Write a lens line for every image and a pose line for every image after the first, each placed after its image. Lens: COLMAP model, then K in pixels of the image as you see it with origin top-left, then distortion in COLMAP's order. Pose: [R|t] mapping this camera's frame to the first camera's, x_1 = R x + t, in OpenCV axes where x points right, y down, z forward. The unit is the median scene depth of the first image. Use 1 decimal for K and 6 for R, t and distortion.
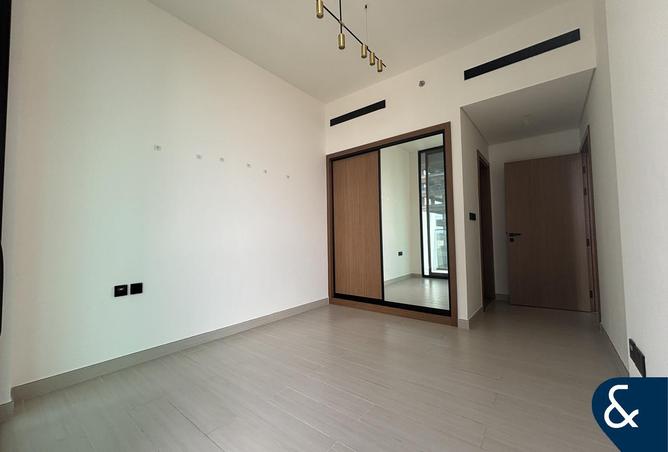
lens RADIAL K [[273.3, 0, 333.3], [0, 273.3, 219.0], [0, 0, 1]] dist [0.000508, -0.000098]
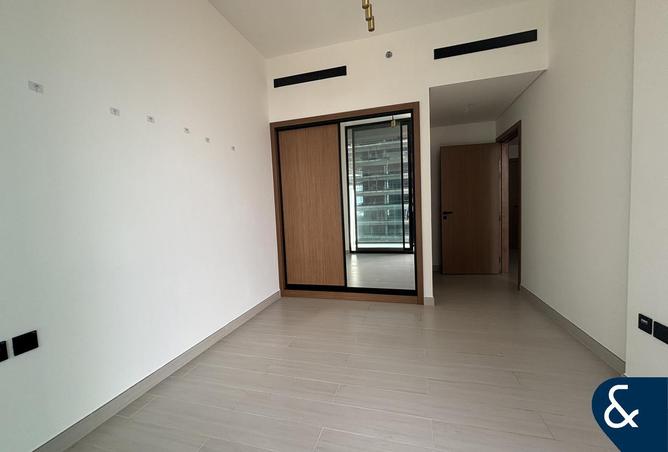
lens RADIAL K [[273.3, 0, 333.3], [0, 273.3, 219.0], [0, 0, 1]] dist [0.000508, -0.000098]
pose [[0.920943, -0.039306, 0.387711, -0.209704], [-0.000464, 0.994789, 0.101954, -0.033380], [-0.389698, -0.094074, 0.916125, 0.160475]]
